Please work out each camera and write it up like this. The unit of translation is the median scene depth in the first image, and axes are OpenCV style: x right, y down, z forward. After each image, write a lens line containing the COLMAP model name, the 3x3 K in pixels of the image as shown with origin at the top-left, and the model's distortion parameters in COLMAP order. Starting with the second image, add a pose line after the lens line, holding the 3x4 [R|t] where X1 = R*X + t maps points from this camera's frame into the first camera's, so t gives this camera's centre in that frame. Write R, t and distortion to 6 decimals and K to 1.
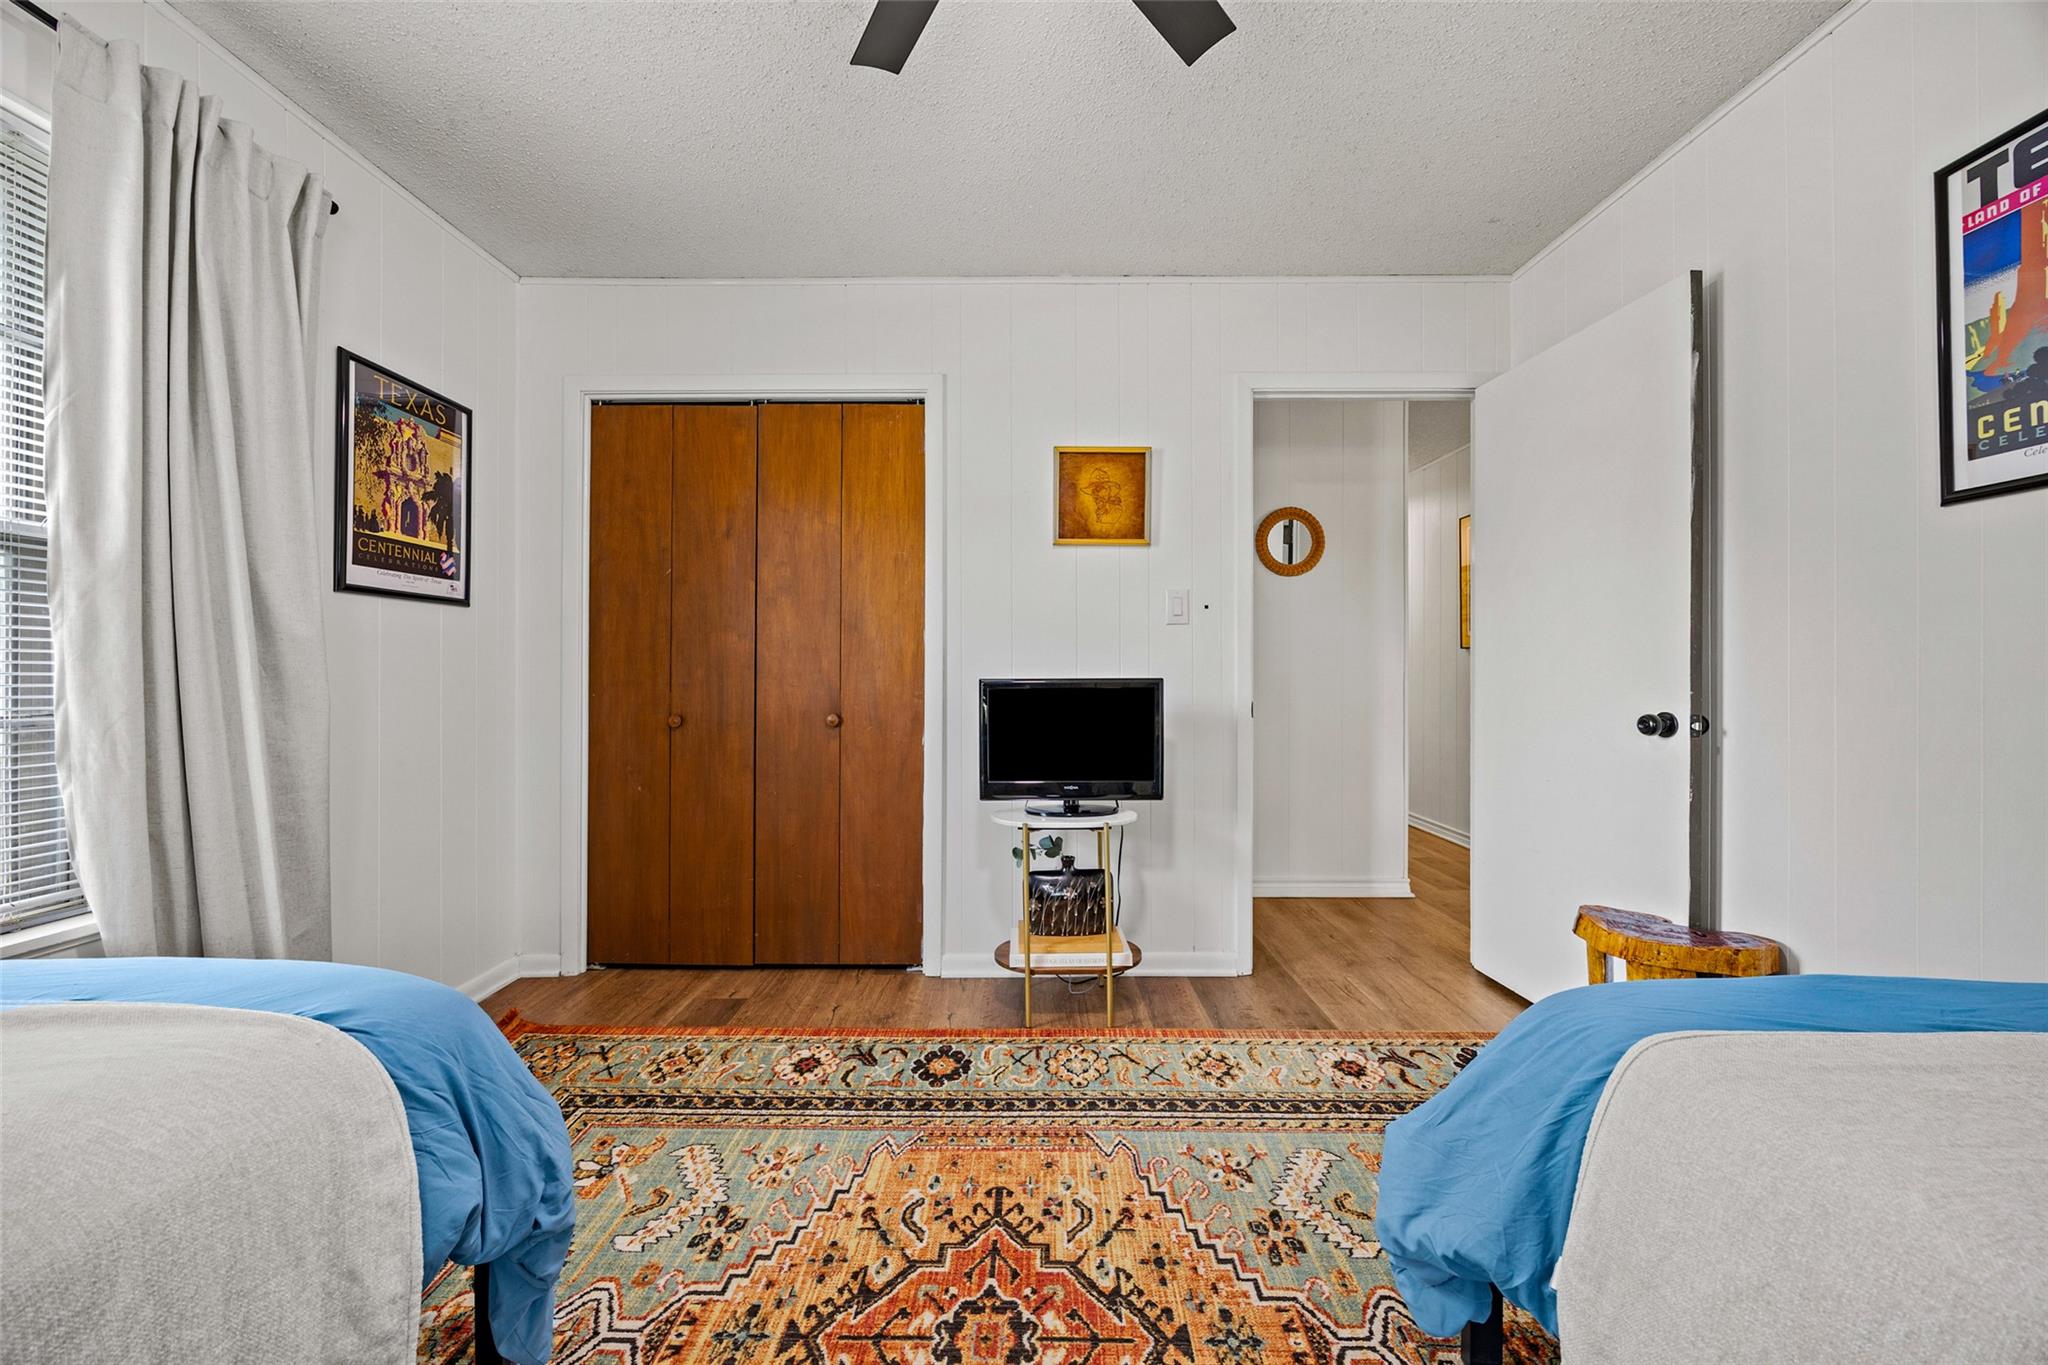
lens RADIAL K [[769.5, 0, 1020.7], [0, 769.5, 674.5], [0, 0, 1]] dist [0.000021, -0.000037]
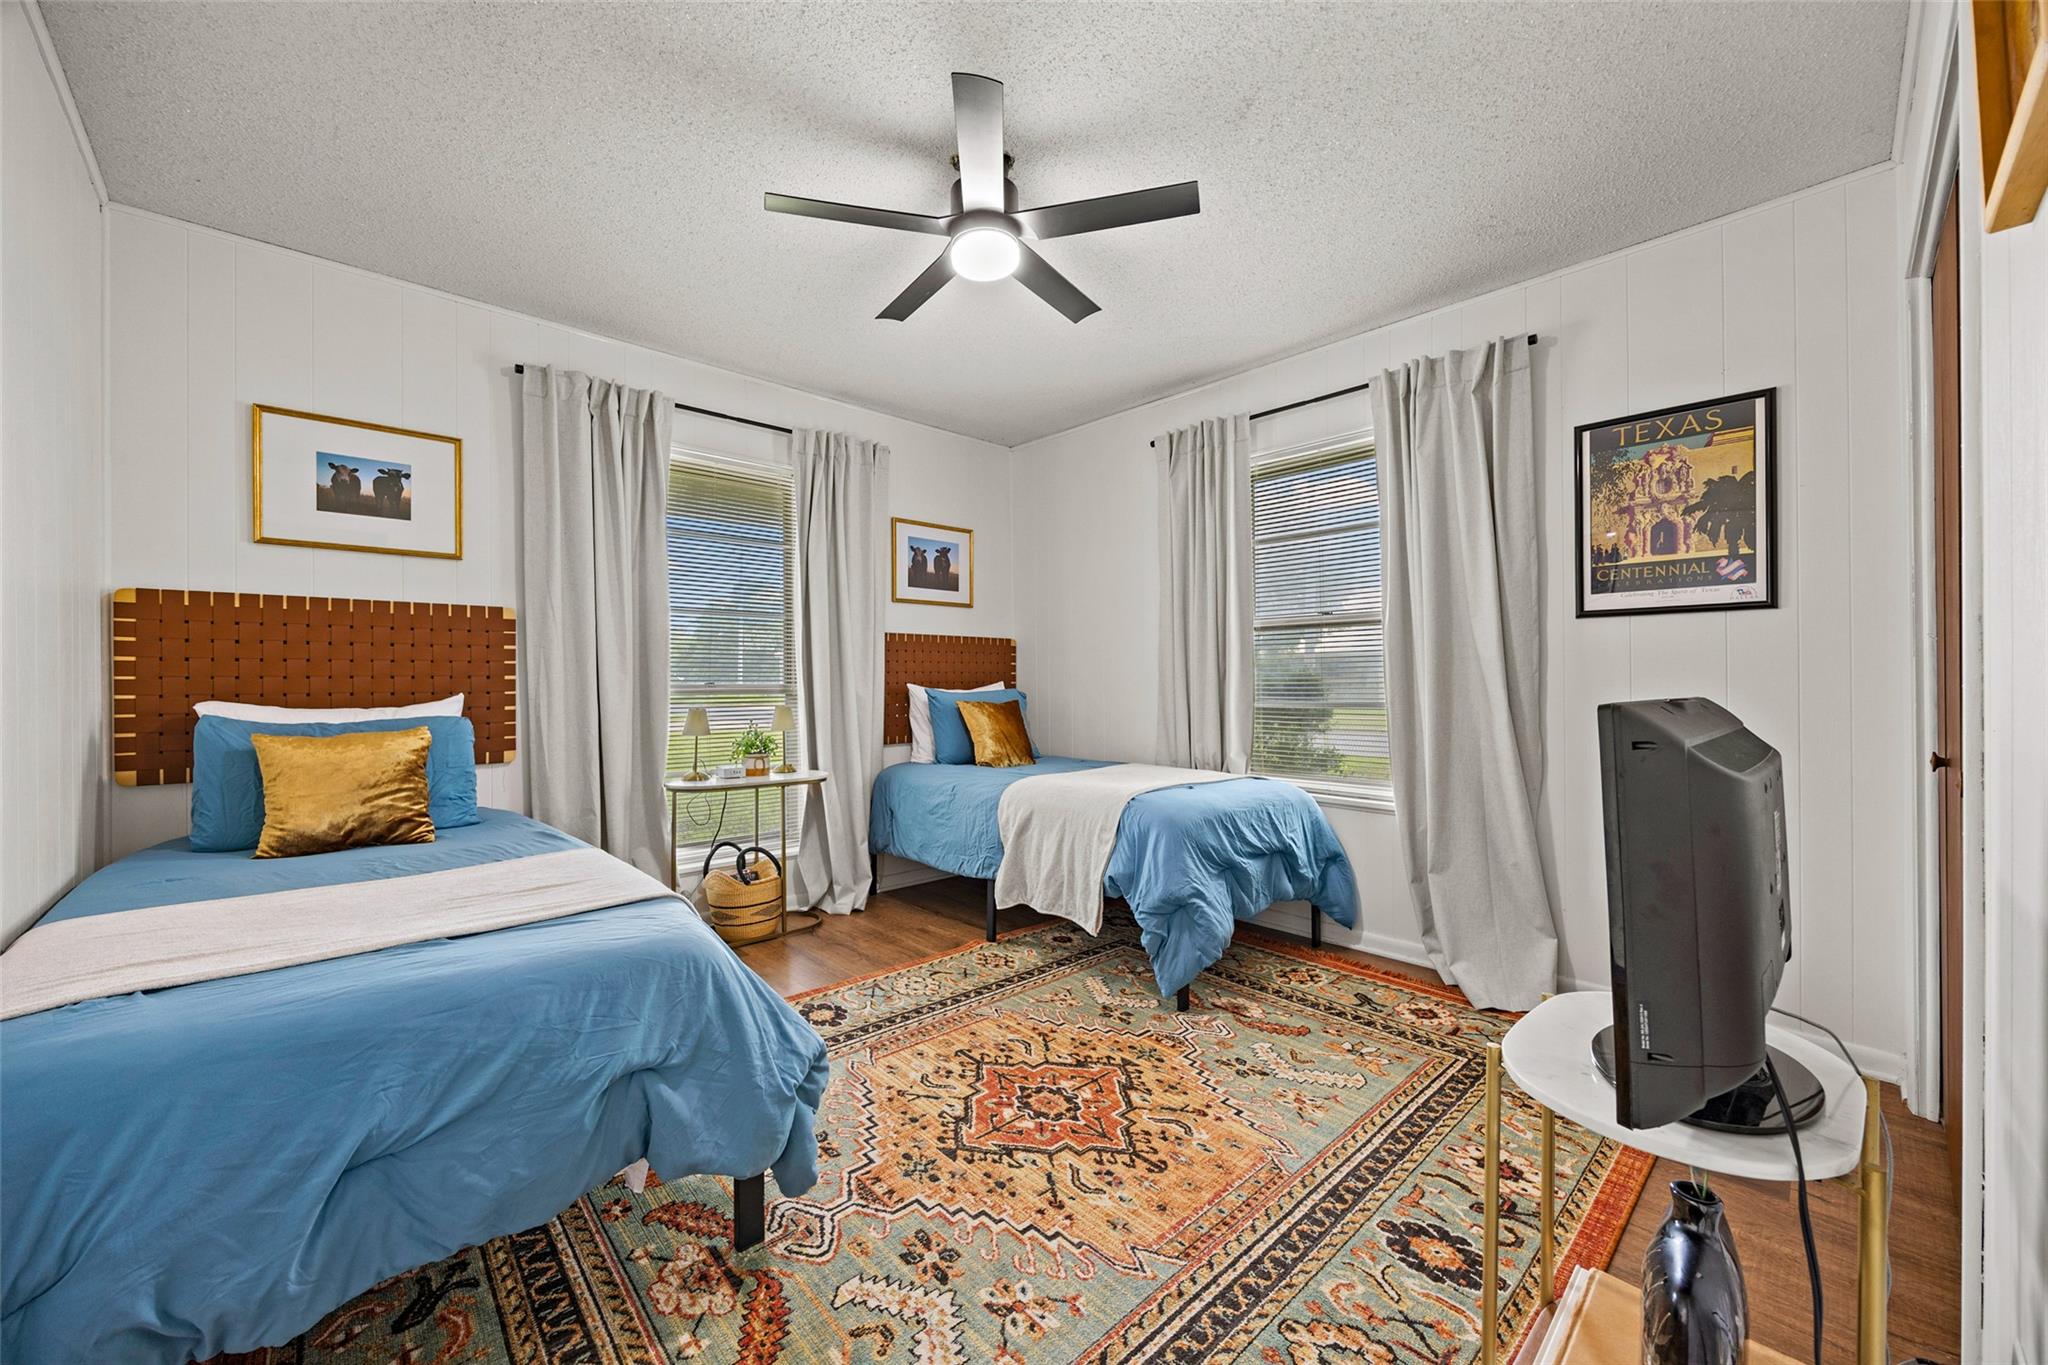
lens RADIAL K [[769.5, 0, 1019.6], [0, 769.5, 684.7], [0, 0, 1]] dist [0.000021, -0.000037]
pose [[-0.722956, 0.002452, -0.690890, 0.836156], [0.000602, 0.999996, 0.002919, -0.002693], [0.690894, 0.001695, -0.722954, 1.611956]]
